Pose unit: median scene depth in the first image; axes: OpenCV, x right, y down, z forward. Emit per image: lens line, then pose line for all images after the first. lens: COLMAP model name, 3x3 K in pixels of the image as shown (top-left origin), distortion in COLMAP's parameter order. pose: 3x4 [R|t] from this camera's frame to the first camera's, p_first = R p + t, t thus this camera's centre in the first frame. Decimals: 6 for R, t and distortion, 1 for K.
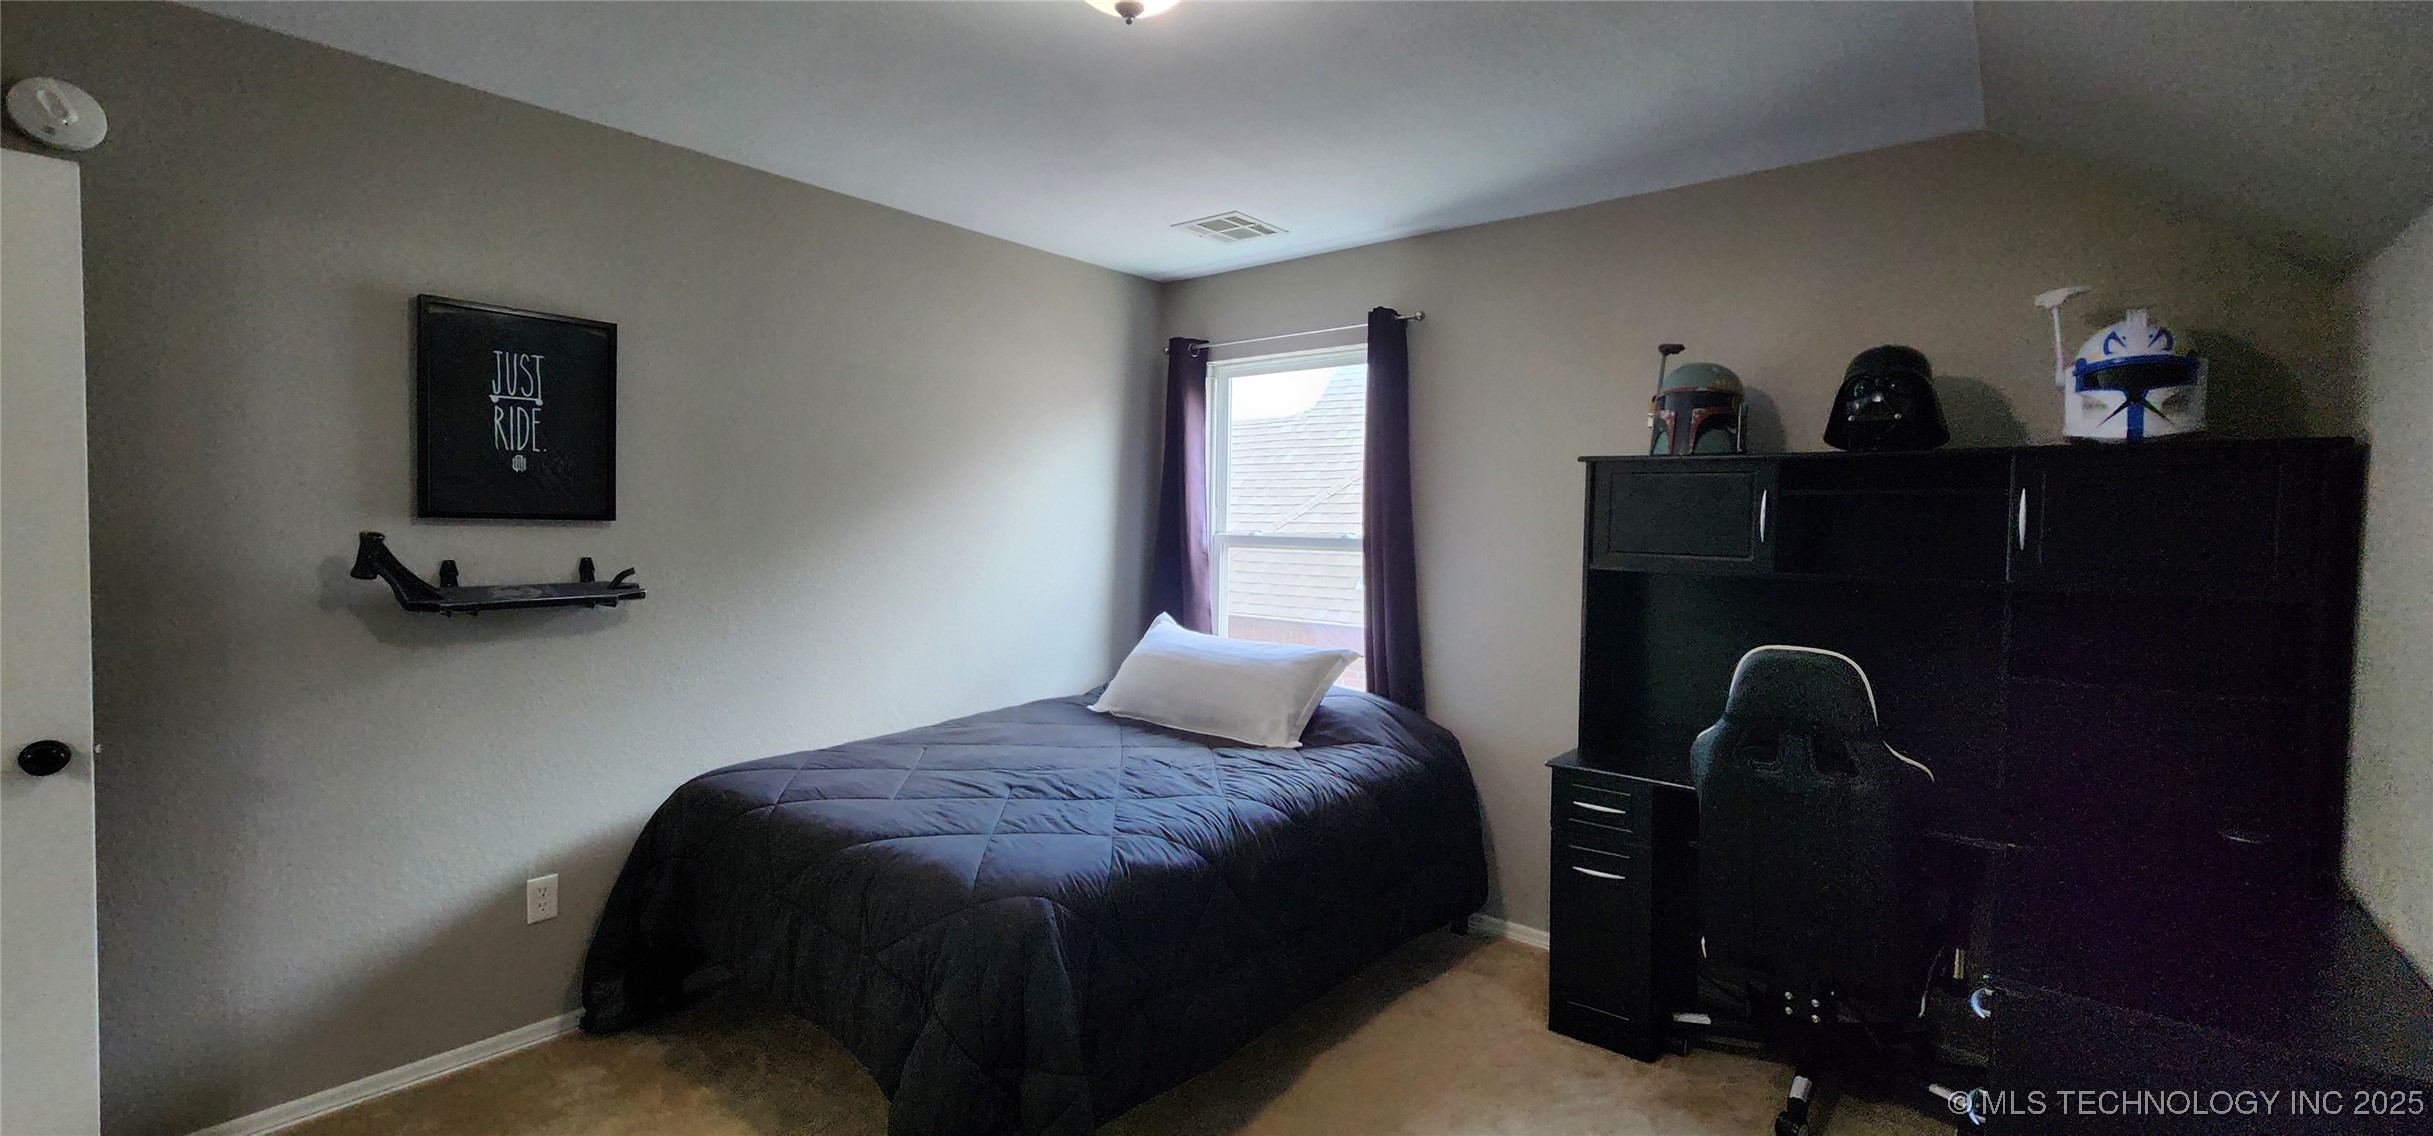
lens RADIAL K [[1000.7, 0, 1214.1], [0, 1000.7, 580.8], [0, 0, 1]] dist [0.002106, -0.001200]
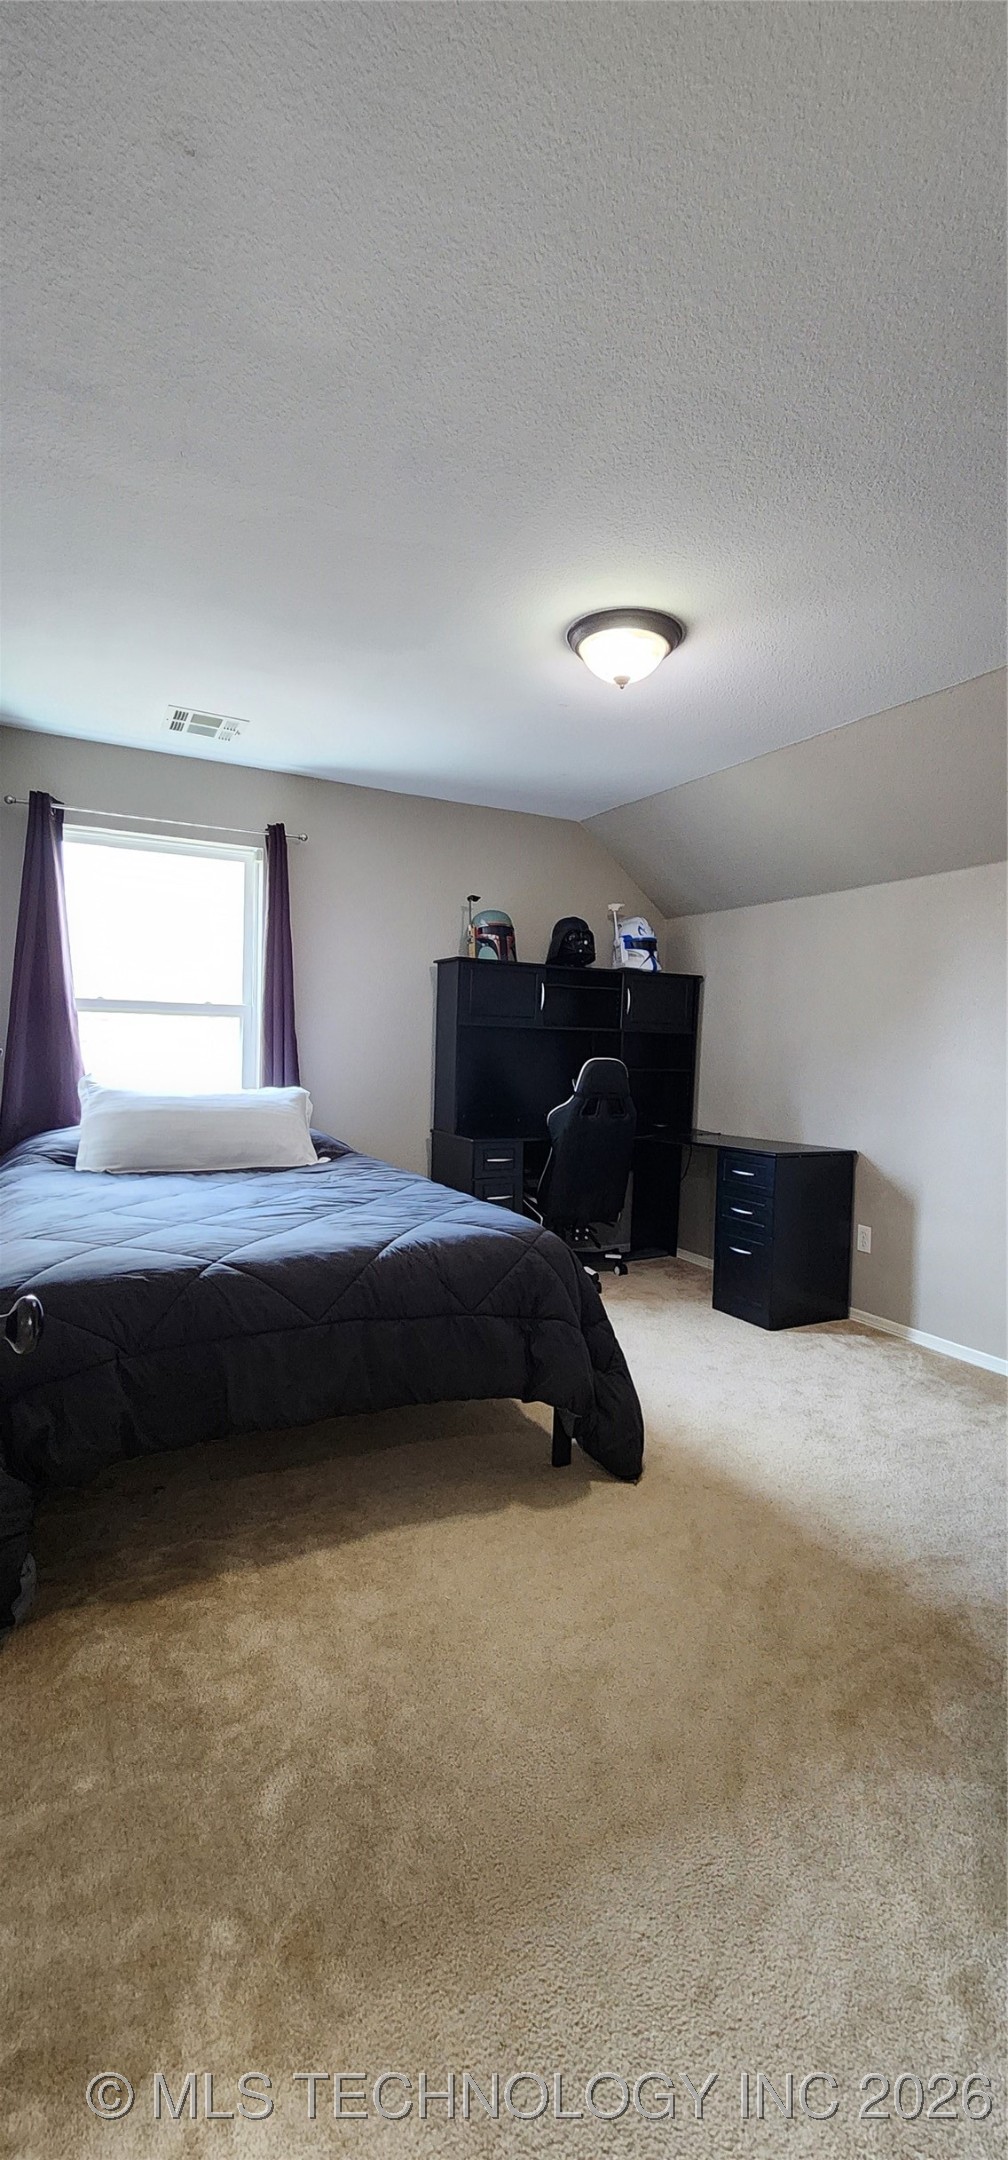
lens RADIAL K [[888.4, 0, 496.4], [0, 888.4, 1069.5], [0, 0, 1]] dist [0.002106, -0.001200]
pose [[0.389995, -0.031036, 0.920294, -1.100080], [0.035617, 0.999192, 0.018603, 0.042399], [-0.920128, 0.025523, 0.390785, 0.432765]]
